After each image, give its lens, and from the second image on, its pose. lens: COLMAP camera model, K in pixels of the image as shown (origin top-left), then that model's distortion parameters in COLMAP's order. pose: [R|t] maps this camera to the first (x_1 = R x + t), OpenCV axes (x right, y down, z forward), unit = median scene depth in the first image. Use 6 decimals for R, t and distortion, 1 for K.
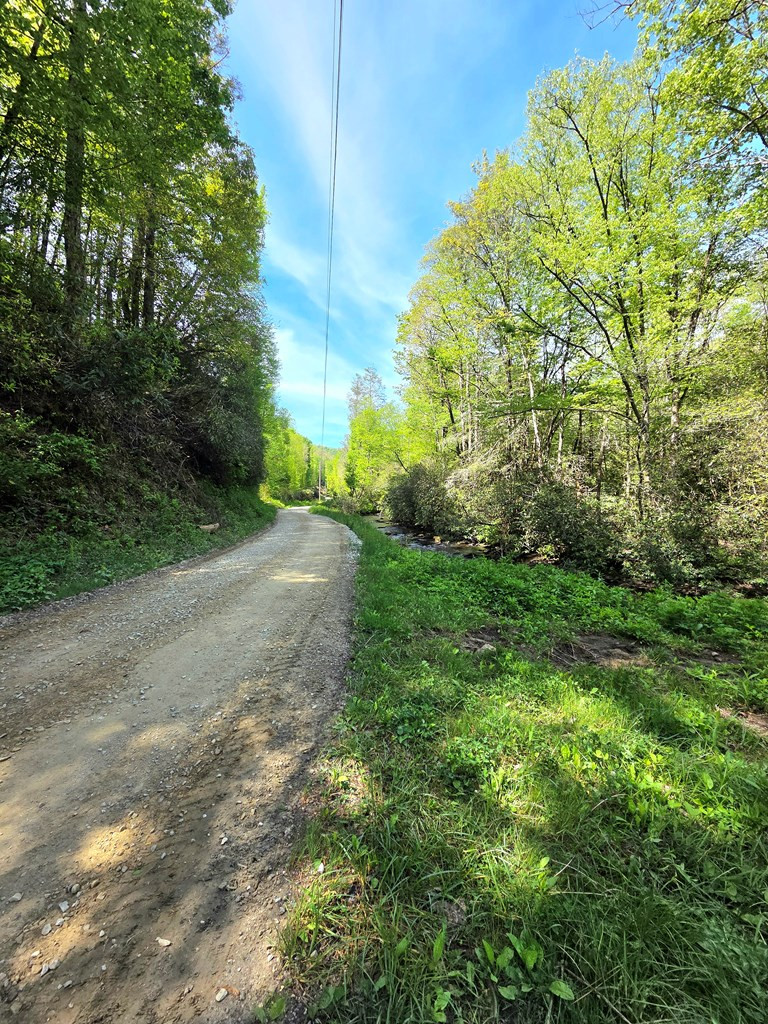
lens RADIAL K [[415.9, 0, 384.0], [0, 415.9, 512.0], [0, 0, 1]] dist [0.020188, -0.000175]
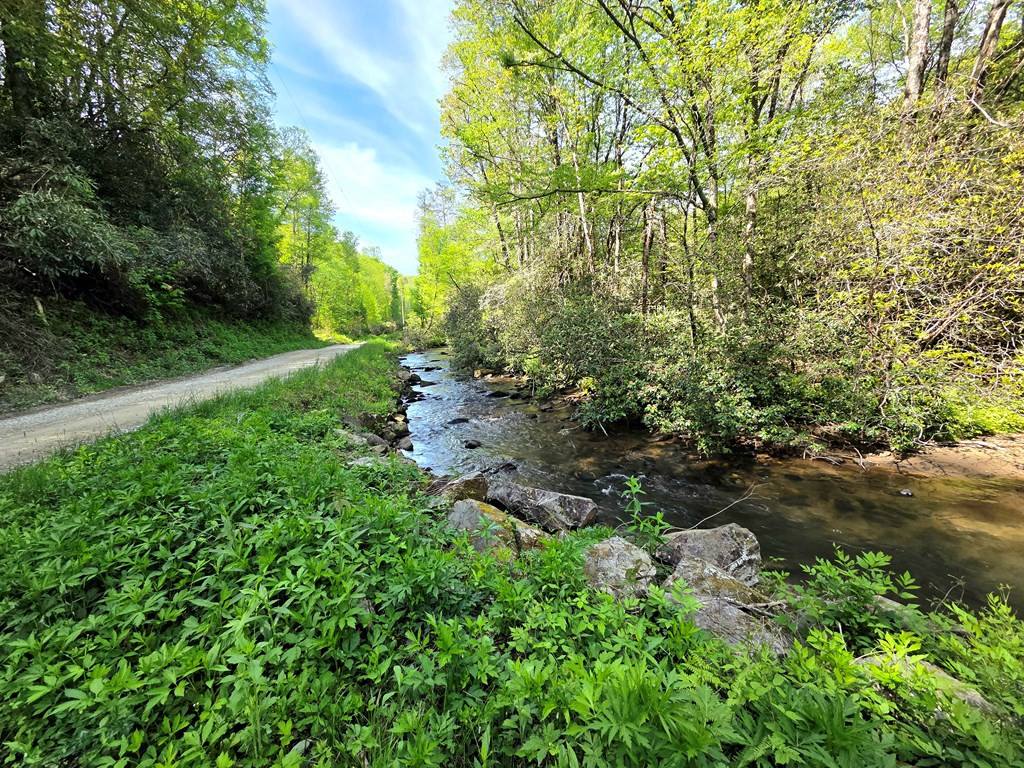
lens RADIAL K [[415.9, 0, 505.9], [0, 415.9, 384.6], [0, 0, 1]] dist [0.020188, -0.000175]
pose [[0.997997, -0.052598, 0.035149, 0.167981], [0.048716, 0.993444, 0.103417, 0.005648], [-0.040358, -0.101498, 0.994017, 0.188548]]
